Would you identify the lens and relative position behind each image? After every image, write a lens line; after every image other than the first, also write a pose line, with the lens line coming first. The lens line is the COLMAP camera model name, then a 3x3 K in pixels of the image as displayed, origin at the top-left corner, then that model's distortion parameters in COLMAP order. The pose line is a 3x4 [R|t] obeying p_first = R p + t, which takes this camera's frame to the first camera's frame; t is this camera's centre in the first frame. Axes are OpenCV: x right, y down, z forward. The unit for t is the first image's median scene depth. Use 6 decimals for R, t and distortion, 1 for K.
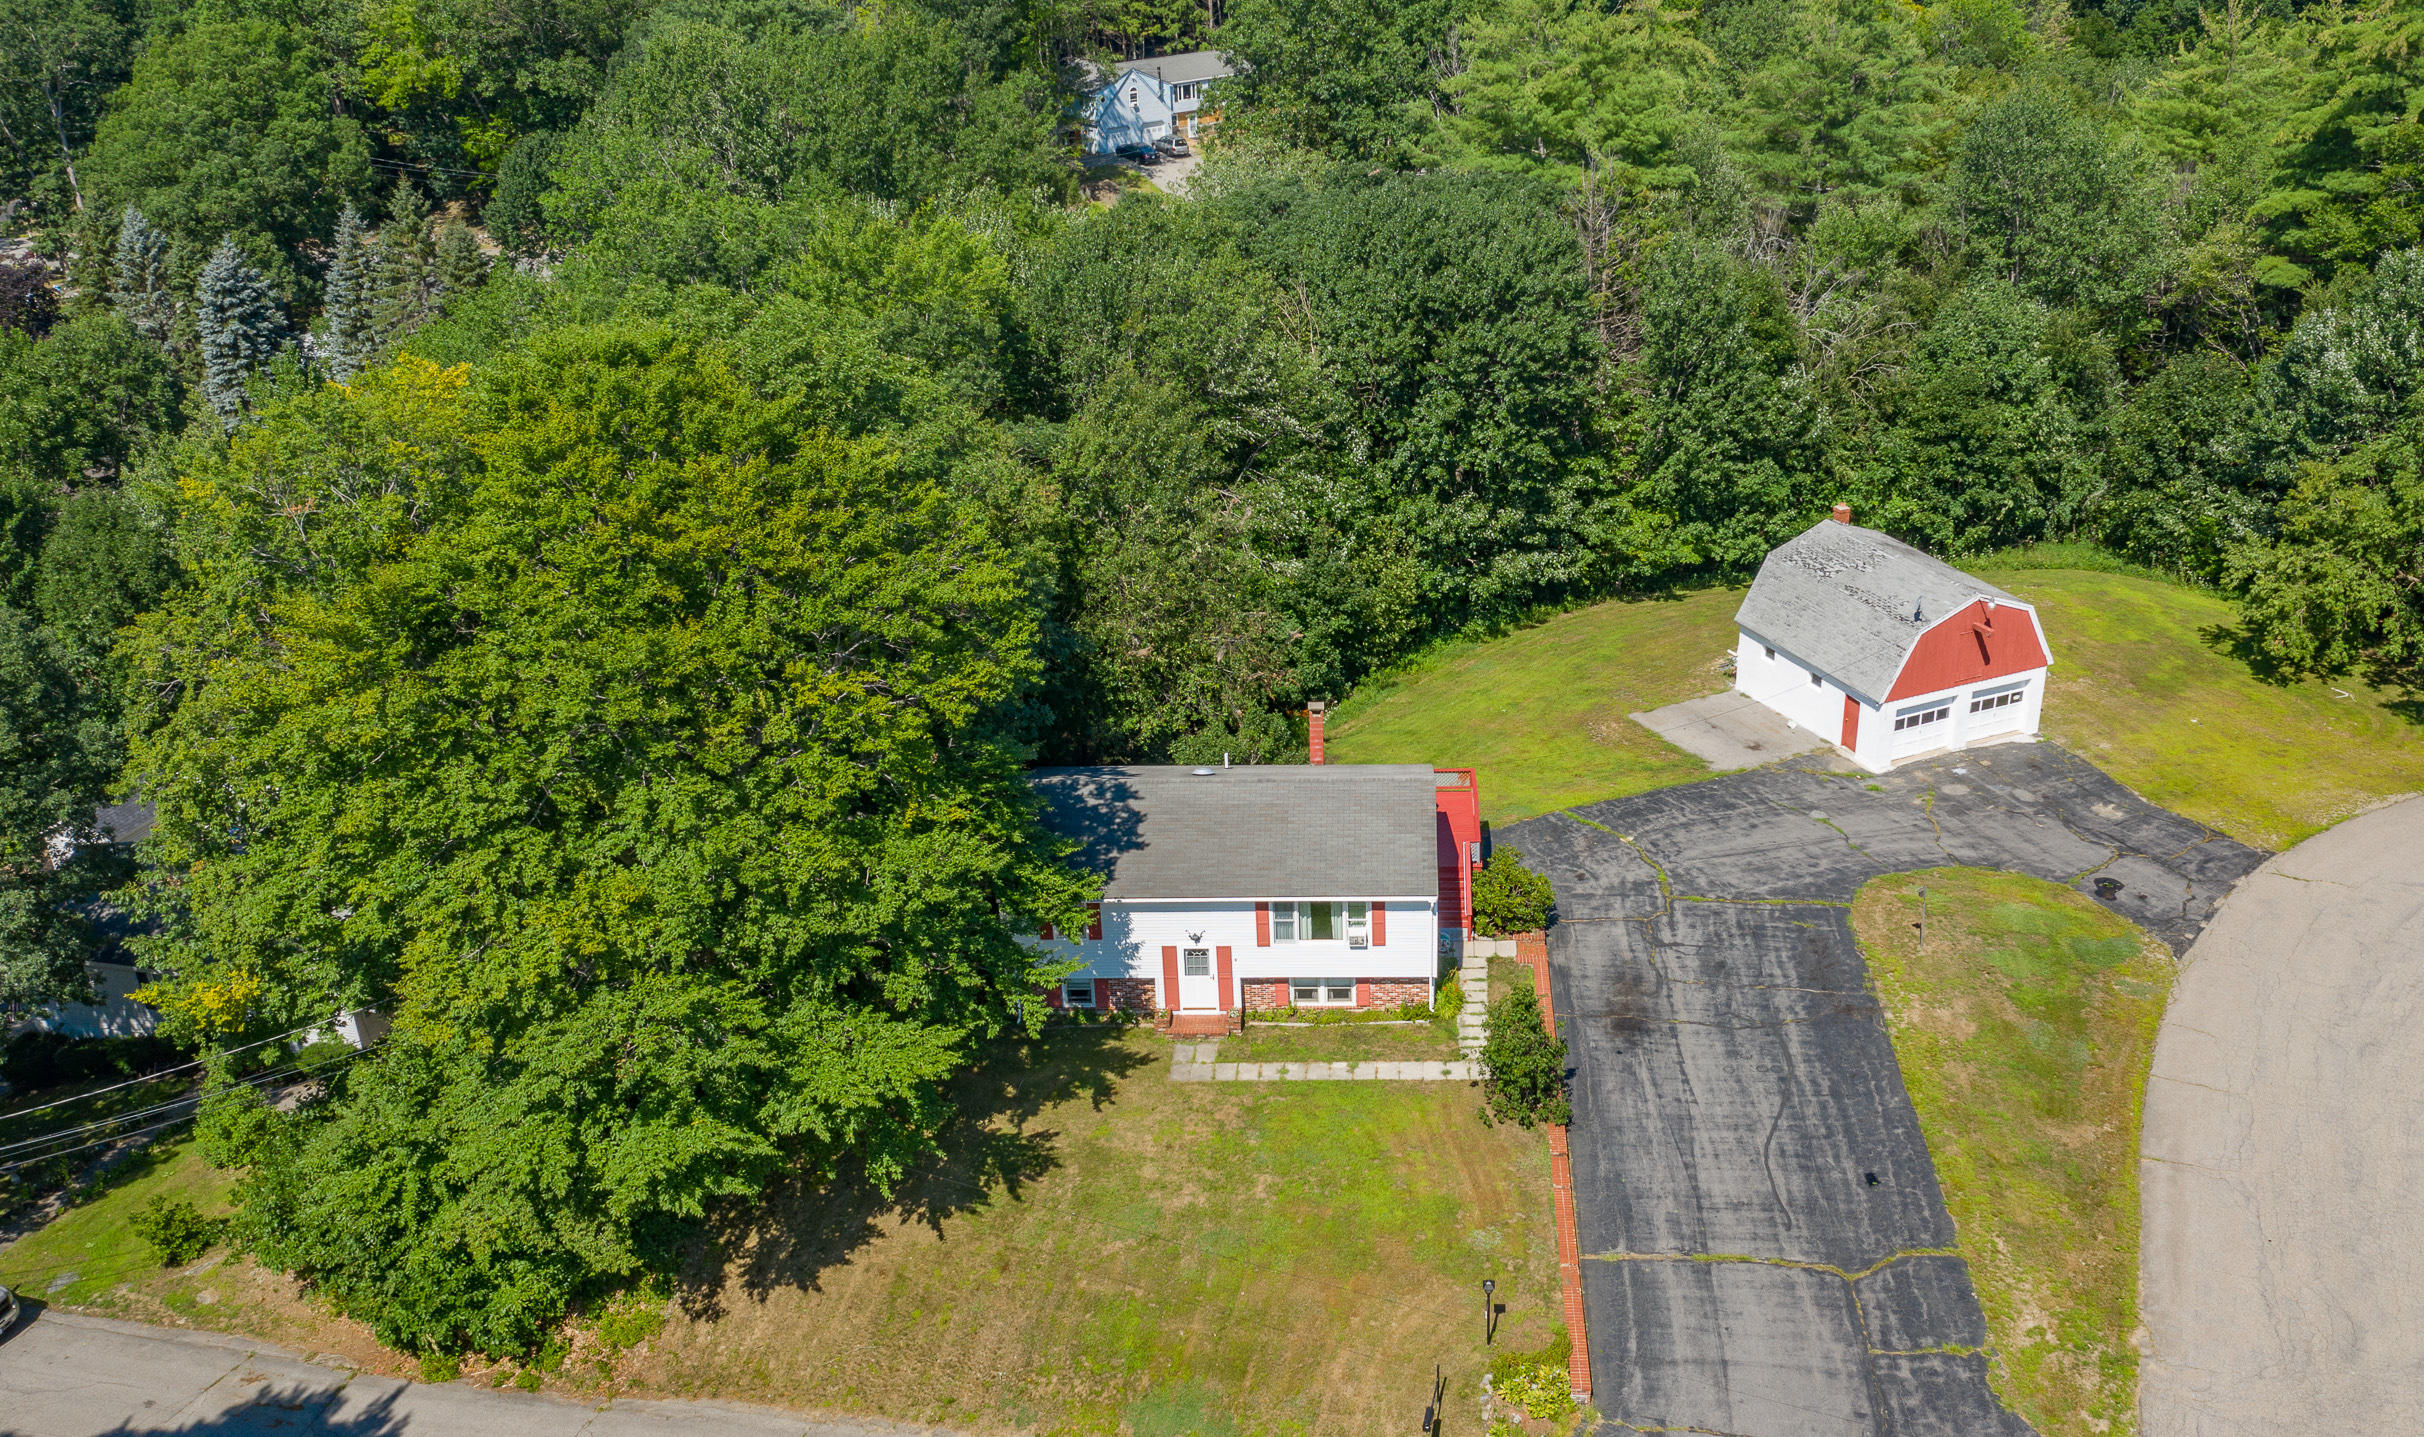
lens RADIAL K [[2165.8, 0, 1343.2], [0, 2165.8, 778.5], [0, 0, 1]] dist [-0.005610, -0.007684]
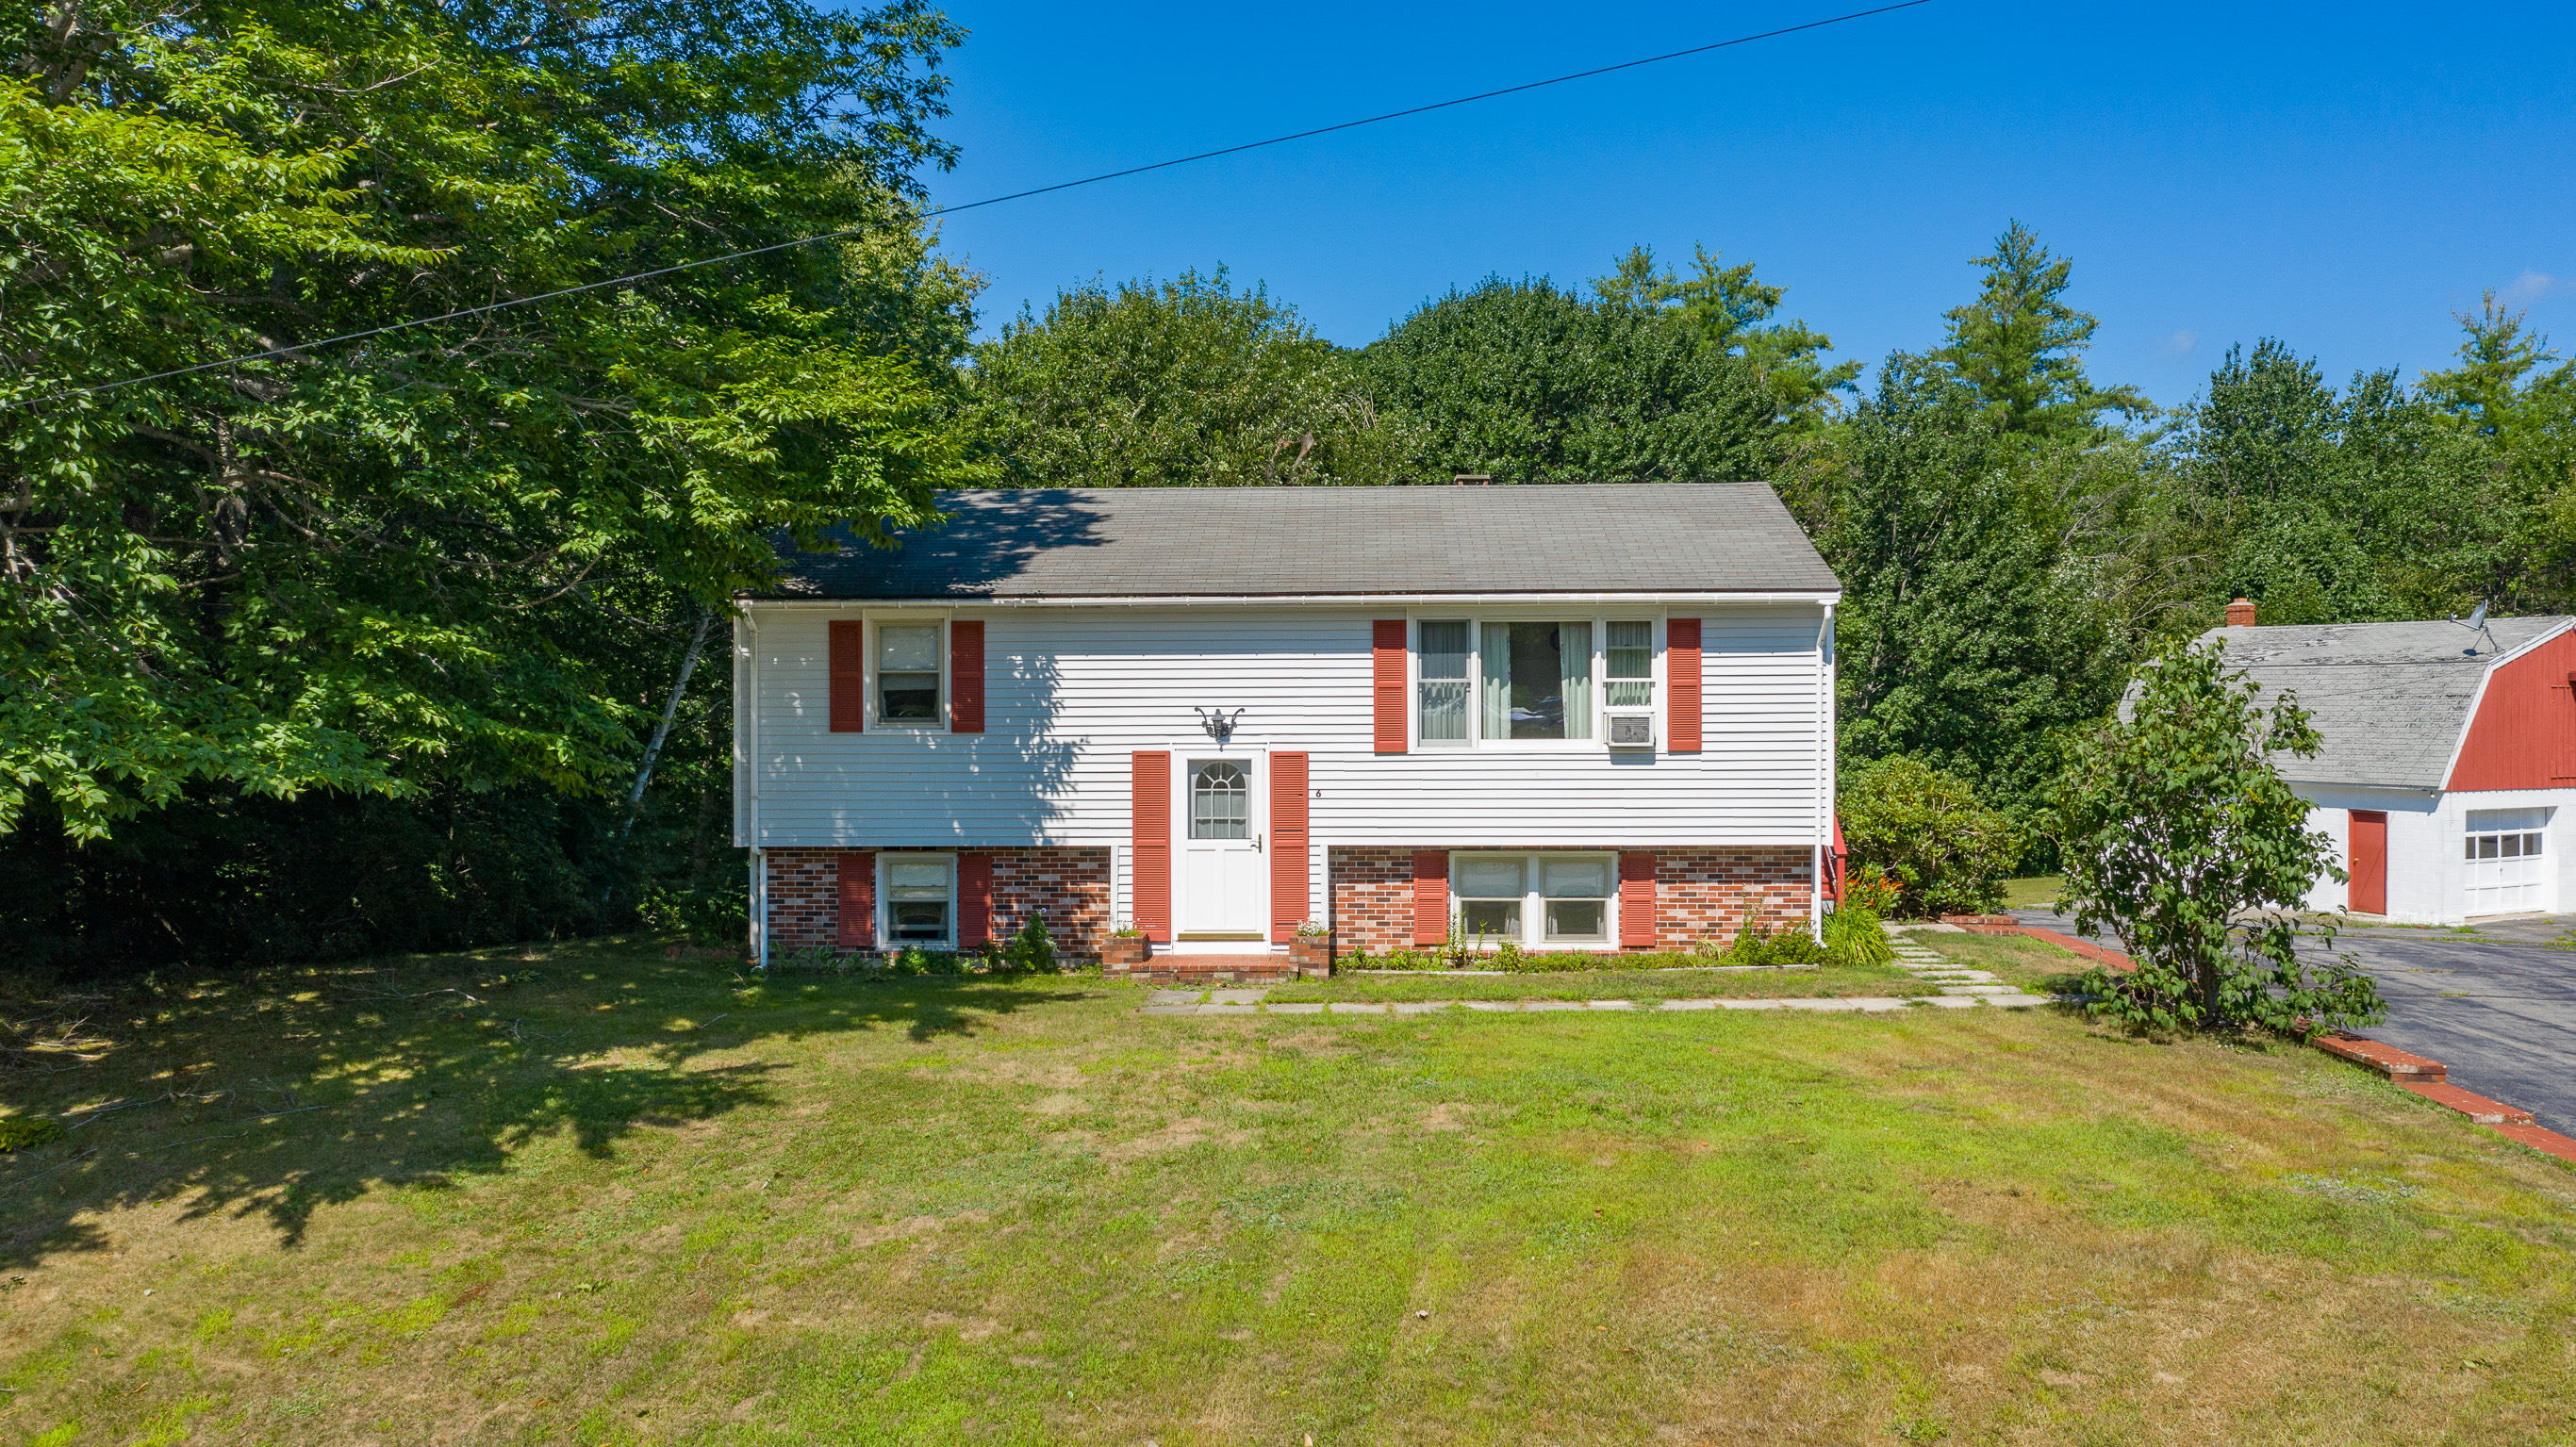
lens RADIAL K [[2075.8, 0, 1279.7], [0, 2075.8, 721.9], [0, 0, 1]] dist [-0.007561, -0.003259]
pose [[0.999732, 0.011295, -0.020222, -0.037539], [-0.018900, 0.902488, -0.430300, 0.179750], [0.013390, 0.430567, 0.902459, 0.501158]]
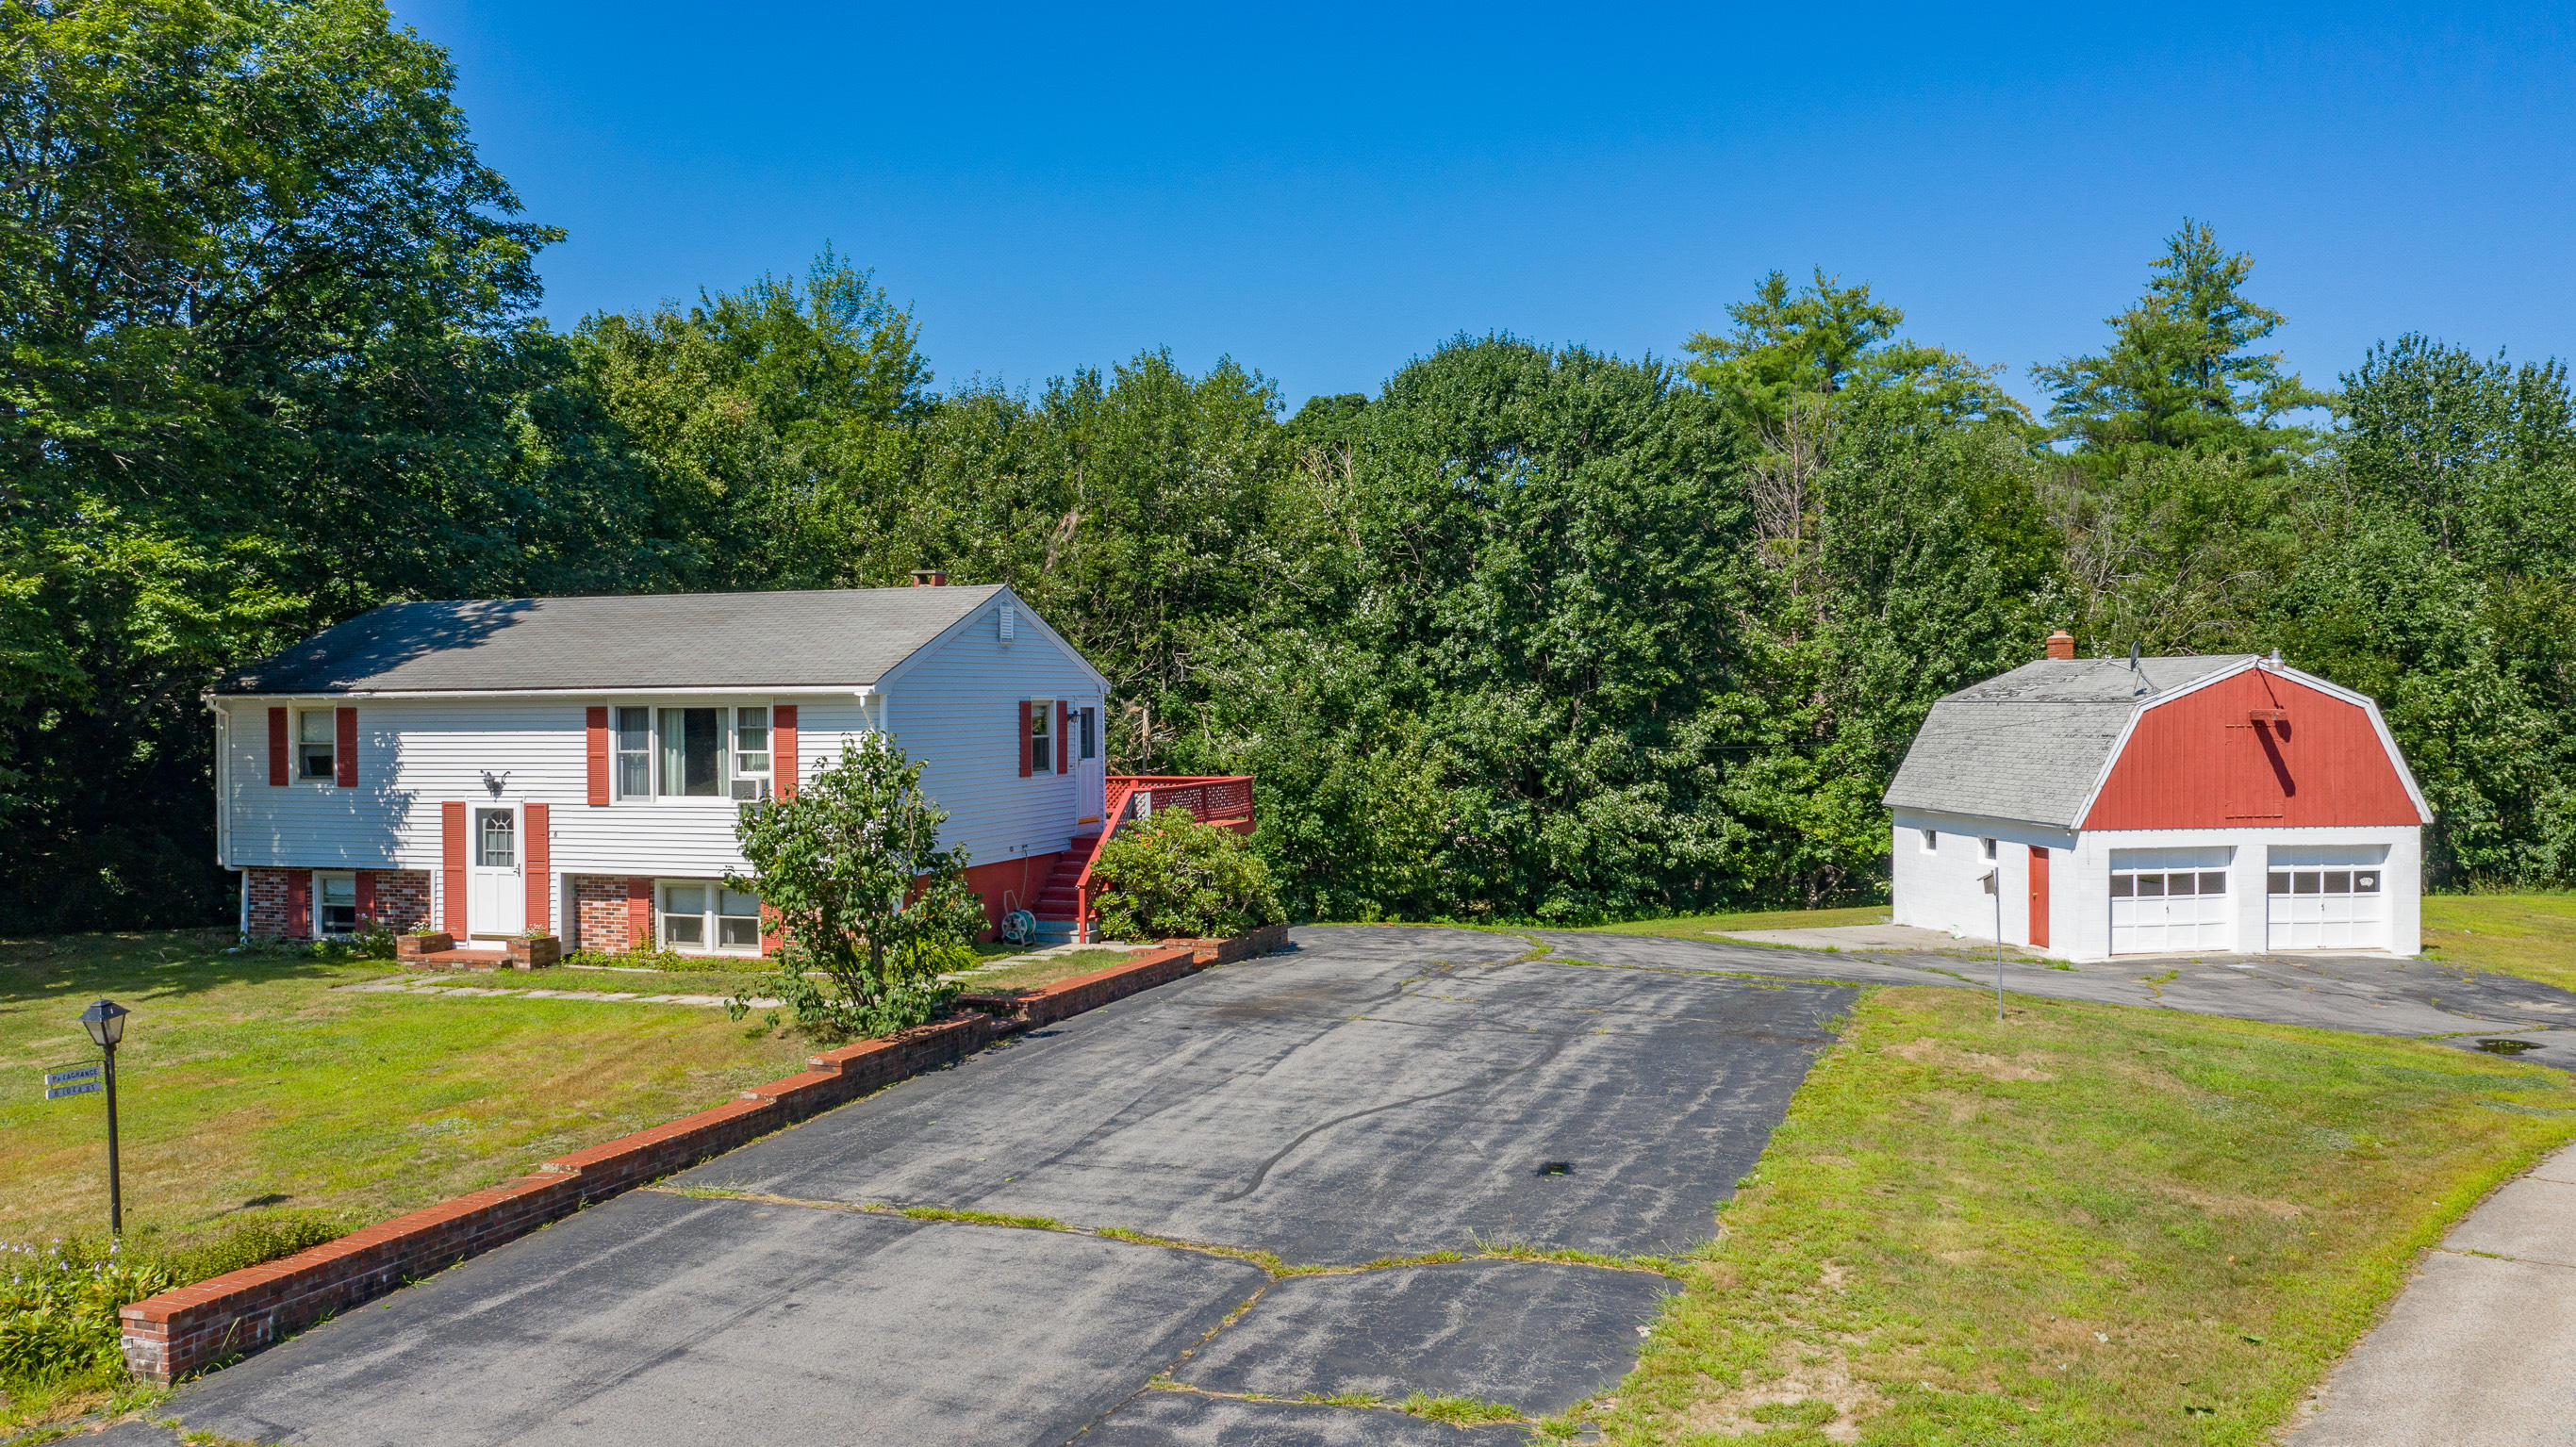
lens RADIAL K [[2052.2, 0, 1267.0], [0, 2052.2, 707.9], [0, 0, 1]] dist [-0.010980, 0.003735]
pose [[0.949576, 0.008693, -0.313417, 0.211804], [-0.143096, 0.901453, -0.408541, 0.182005], [0.278979, 0.432790, 0.857242, 0.460827]]
